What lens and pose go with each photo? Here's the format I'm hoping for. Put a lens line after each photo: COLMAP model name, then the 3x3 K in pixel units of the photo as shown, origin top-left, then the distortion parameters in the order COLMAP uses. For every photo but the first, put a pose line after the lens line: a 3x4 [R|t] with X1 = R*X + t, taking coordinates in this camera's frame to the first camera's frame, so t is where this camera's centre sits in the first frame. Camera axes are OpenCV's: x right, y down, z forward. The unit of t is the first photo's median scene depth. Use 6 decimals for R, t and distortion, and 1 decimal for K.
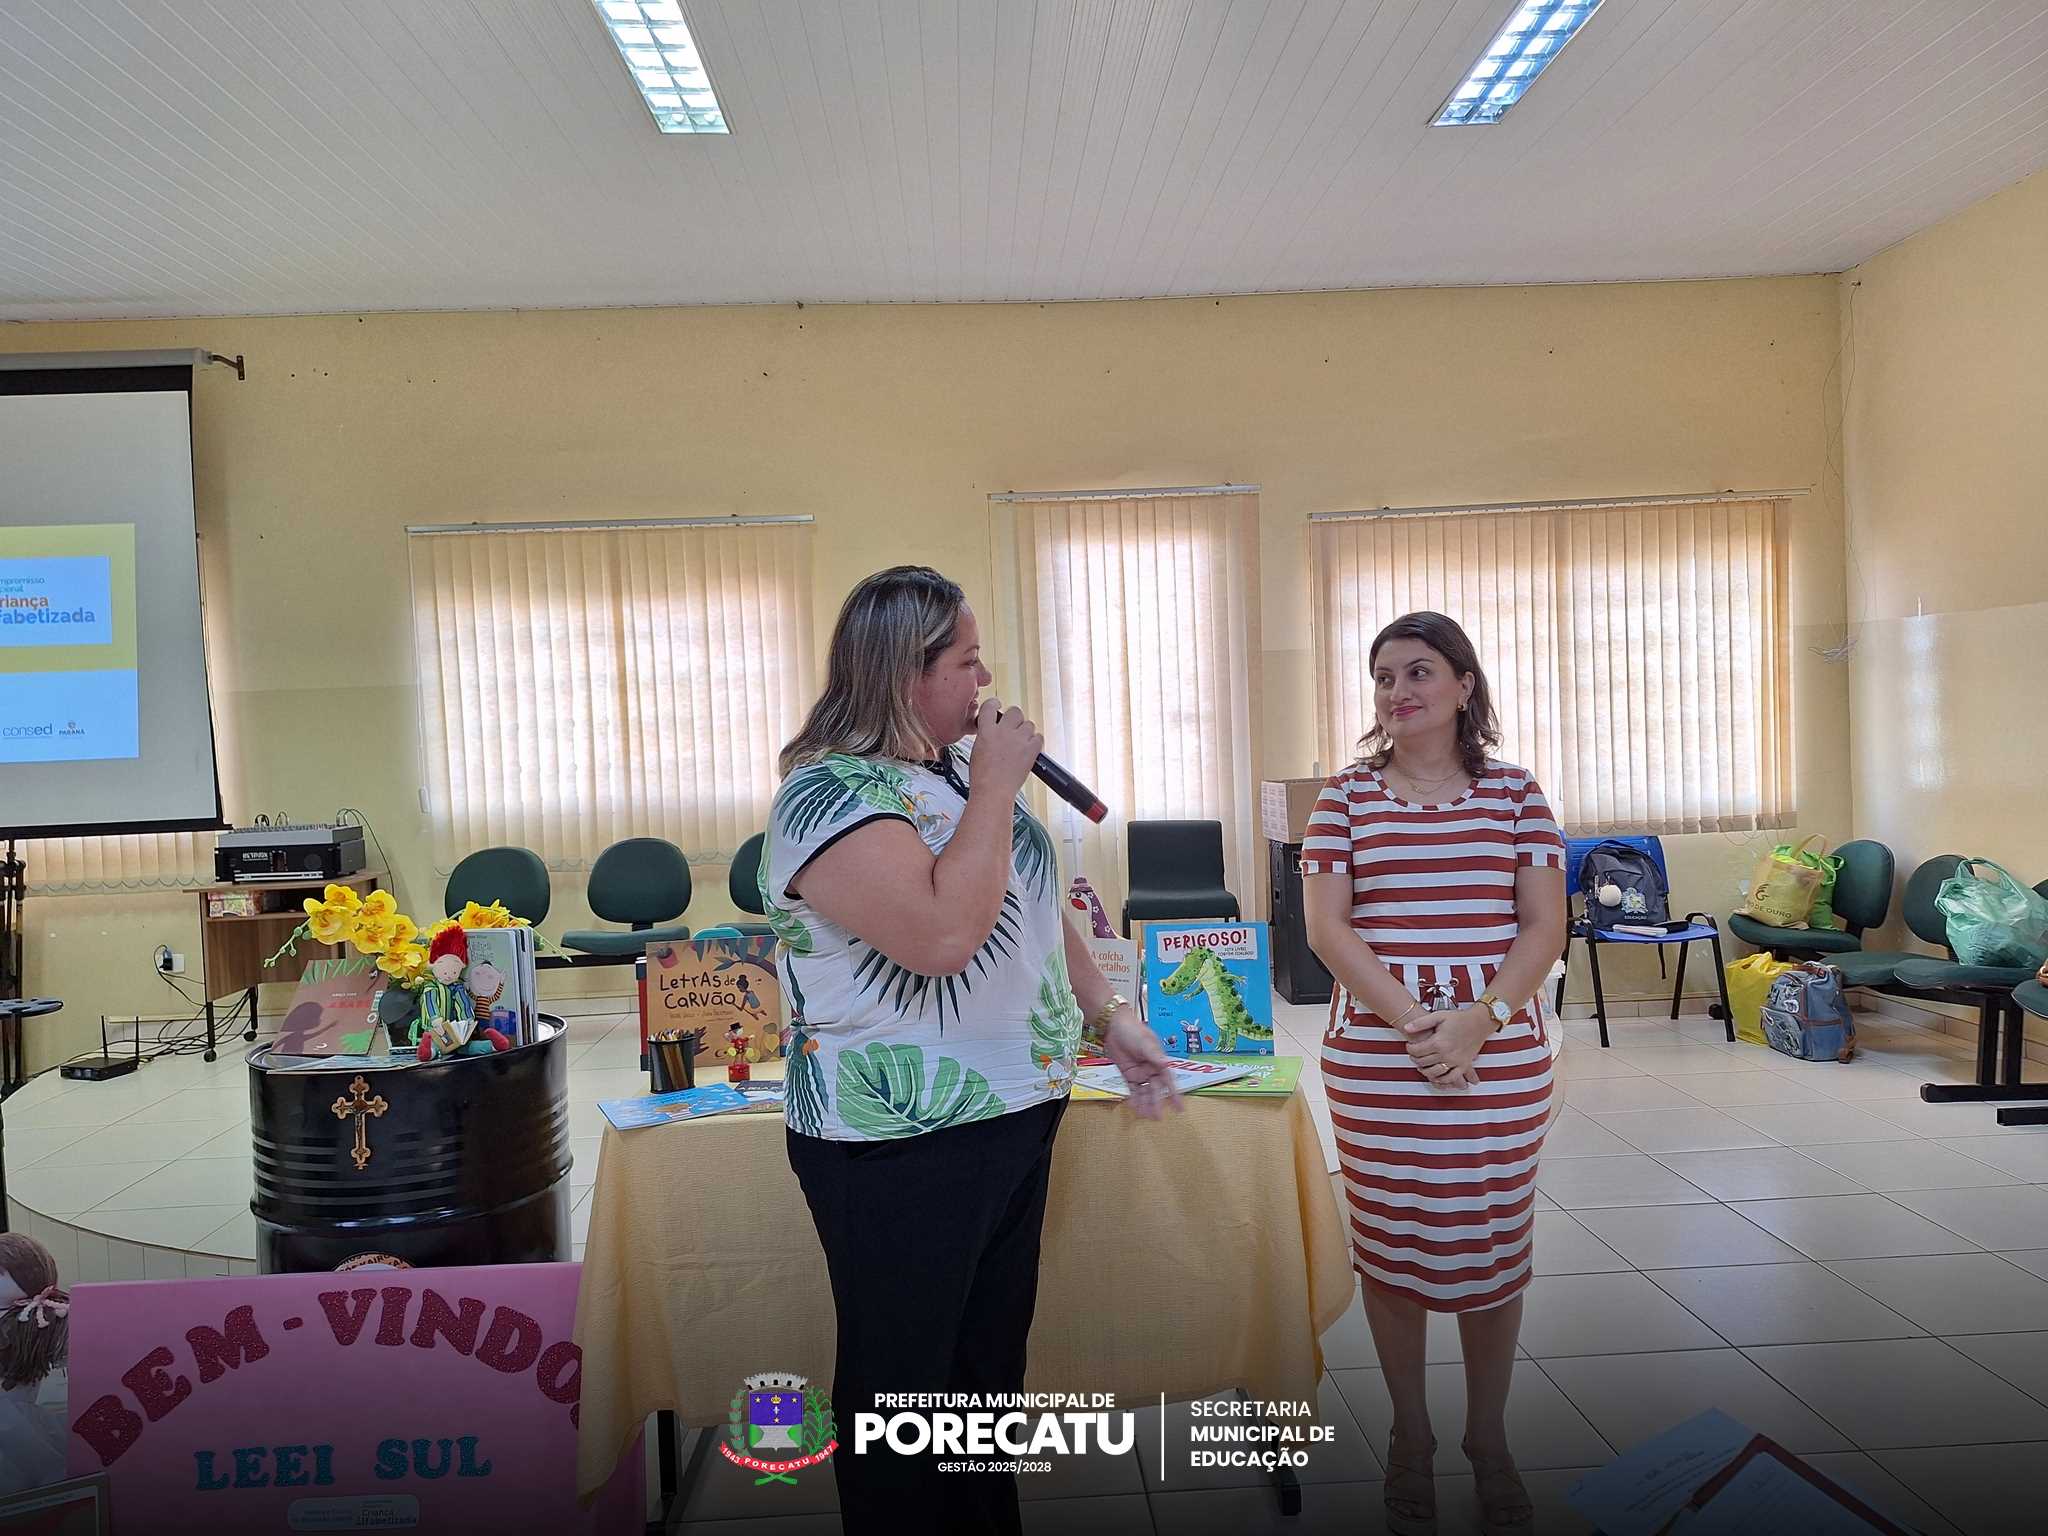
lens RADIAL K [[1421.1, 0, 1029.2], [0, 1421.1, 781.2], [0, 0, 1]] dist [0.084745, -0.103956]
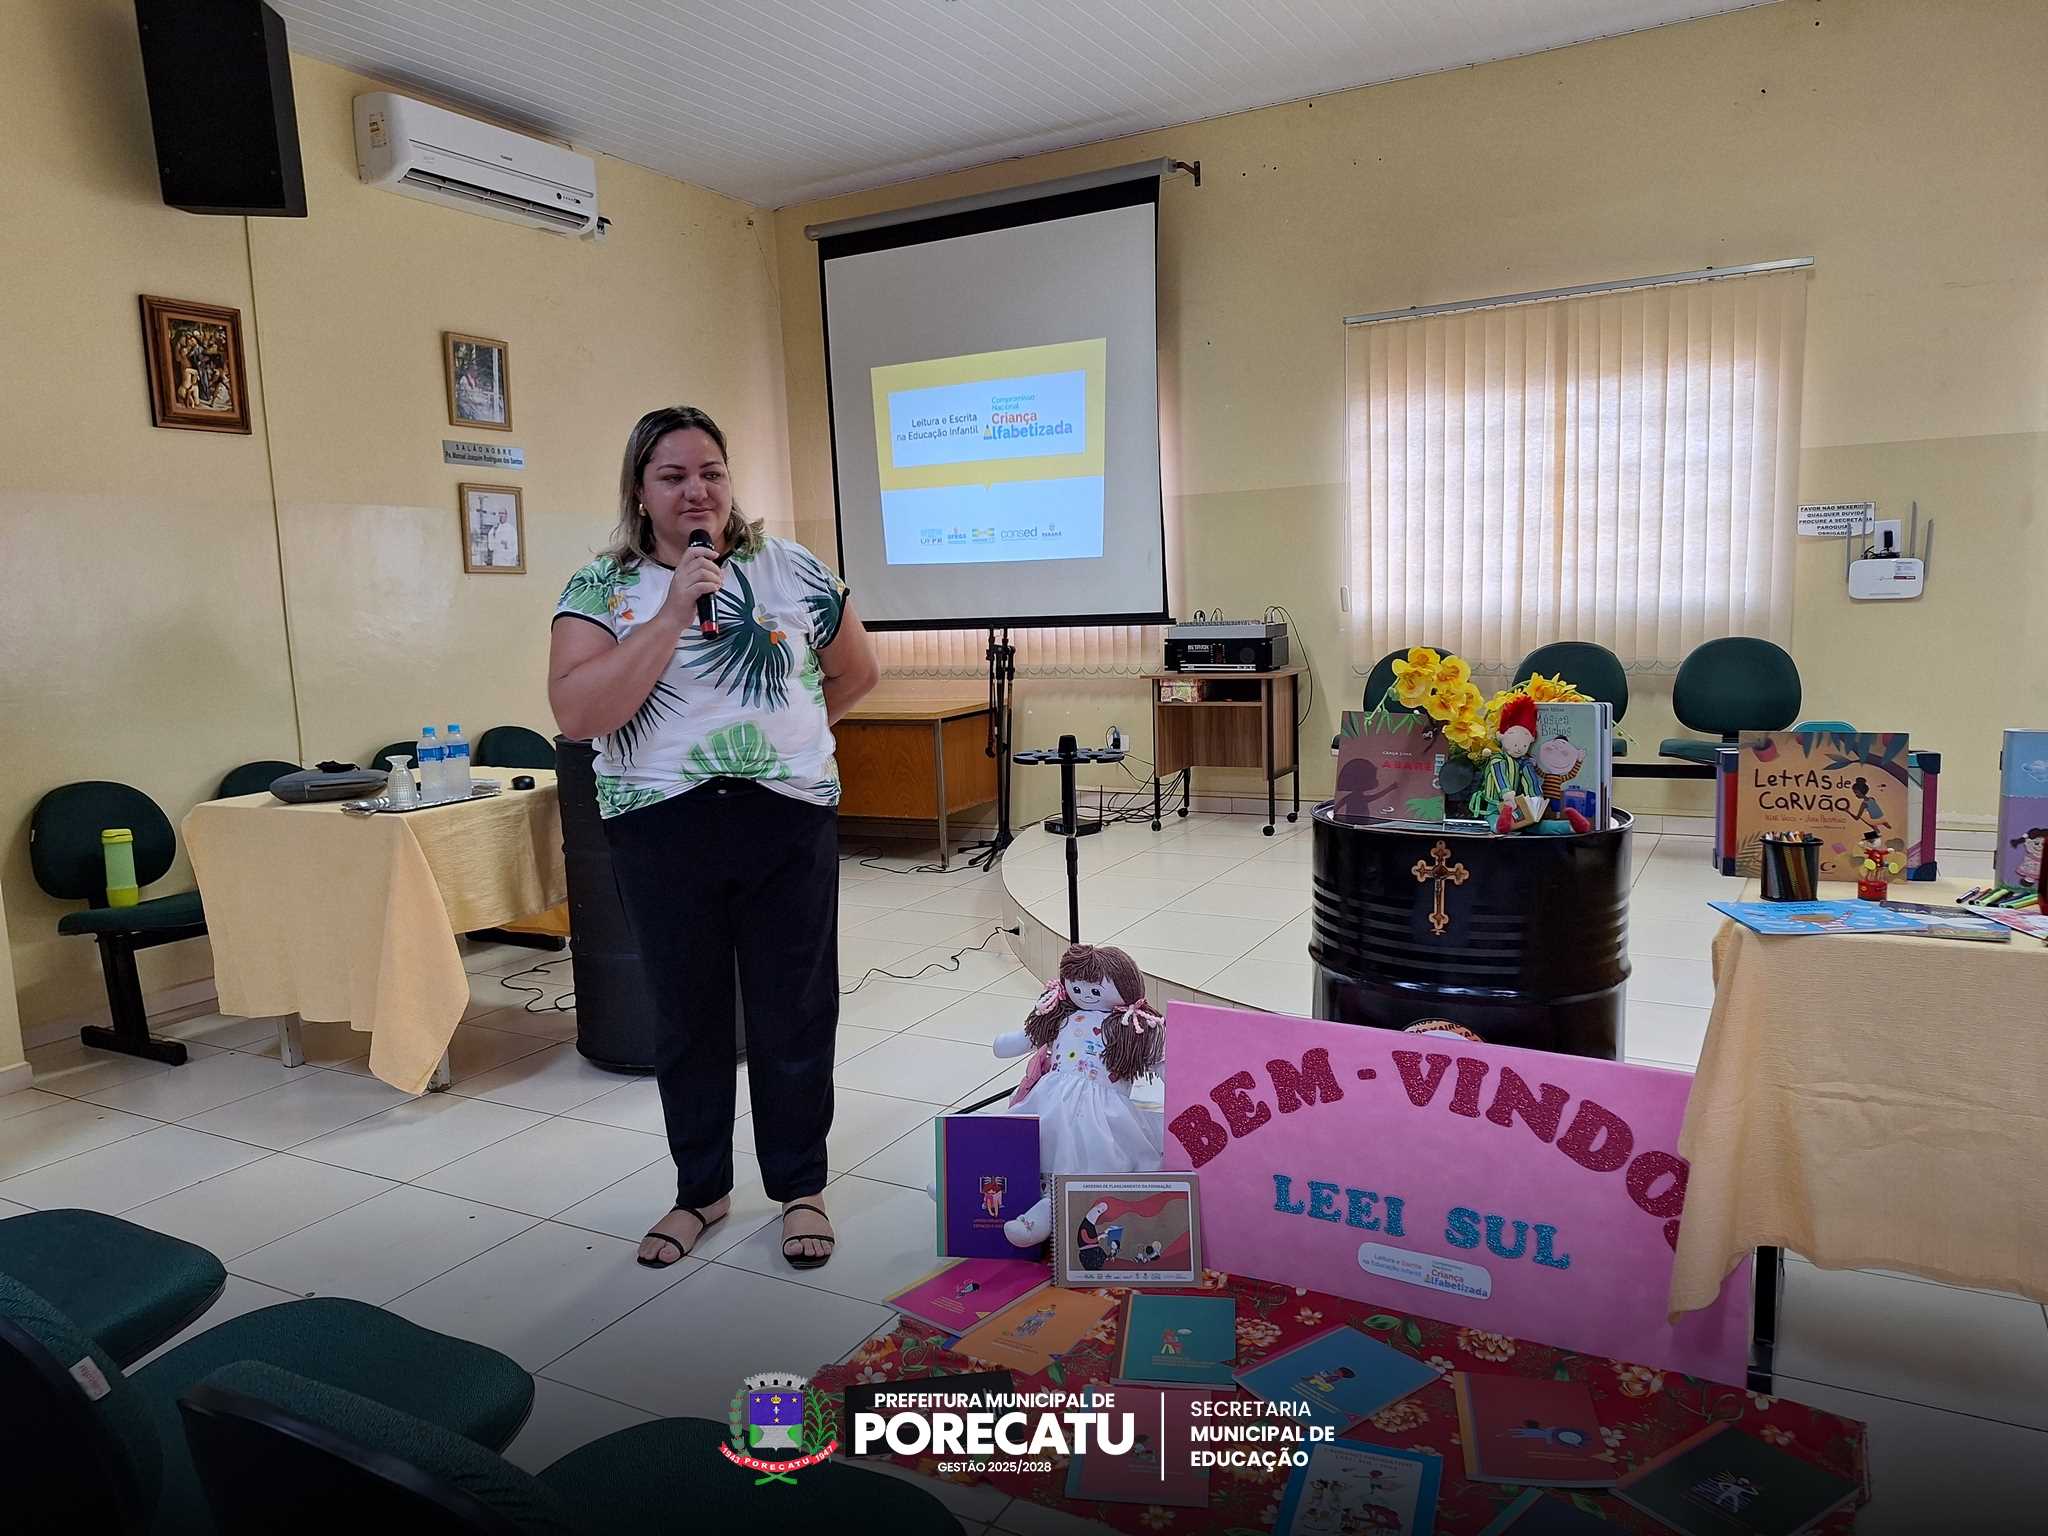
lens RADIAL K [[1416.6, 0, 1011.1], [0, 1416.6, 780.5], [0, 0, 1]] dist [0.116606, -0.168906]
pose [[0.852211, 0.080605, -0.516953, -0.097950], [-0.019716, 0.992307, 0.122222, 0.023314], [0.522827, -0.093967, 0.847244, 0.015602]]
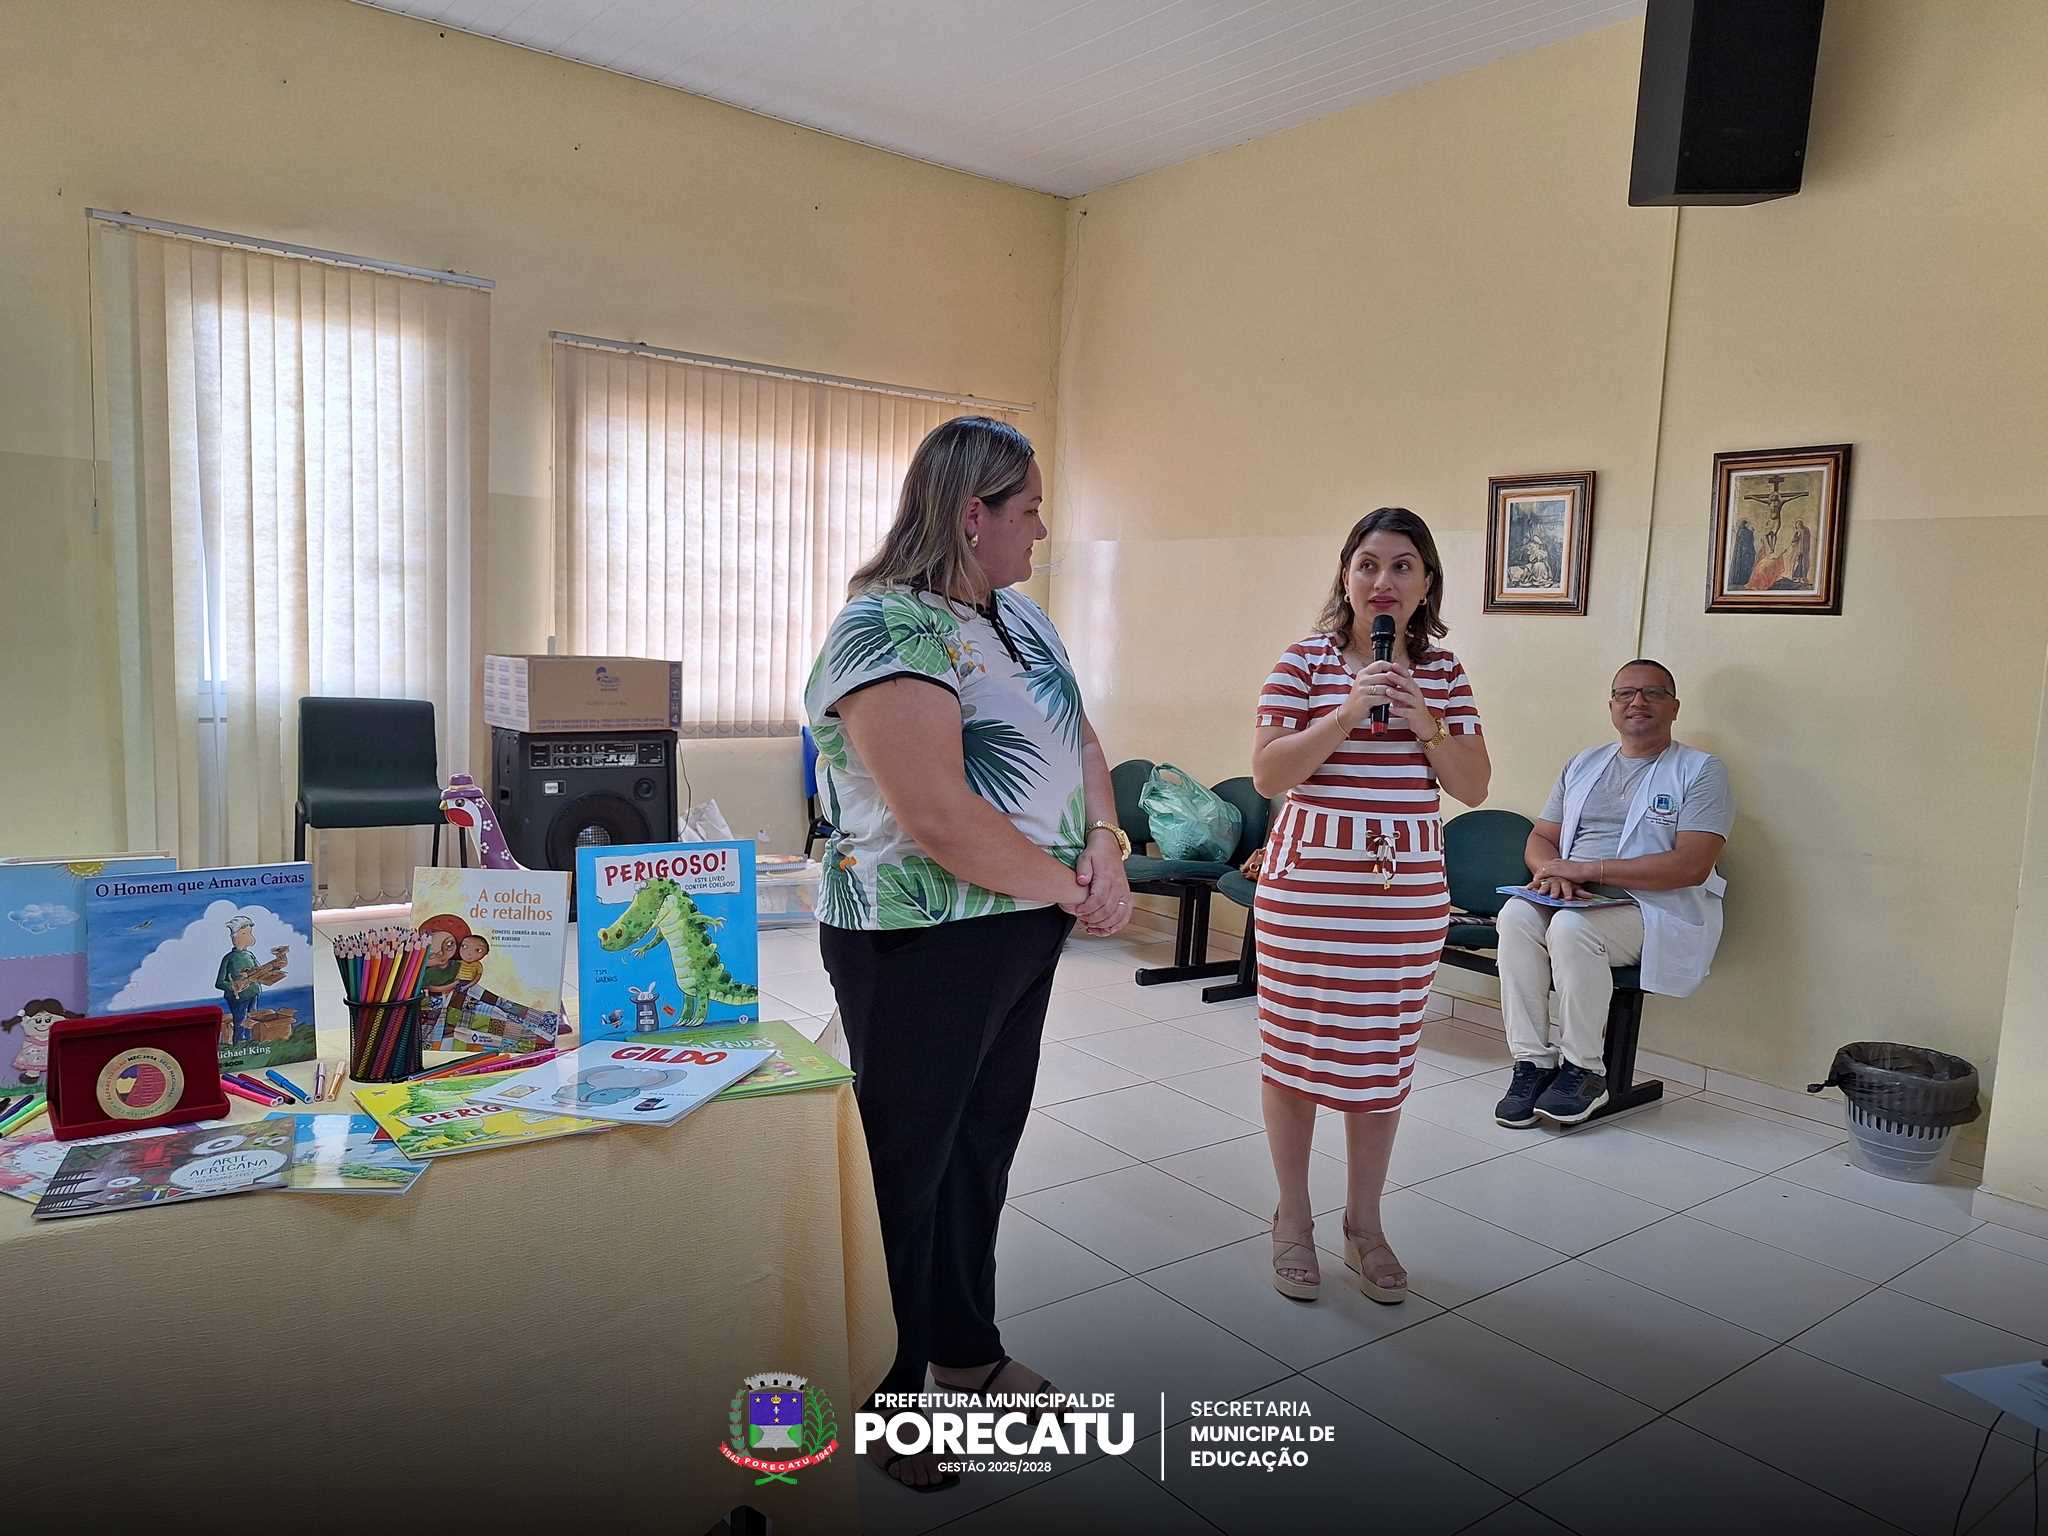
lens RADIAL K [[1421.6, 0, 1033.3], [0, 1421.6, 766.2], [0, 0, 1]] dist [0.117415, -0.163777]
pose [[0.811633, 0.016264, 0.583941, -0.068466], [-0.052988, 0.997541, 0.045865, 0.010322], [-0.581759, -0.068168, 0.810499, 0.165186]]
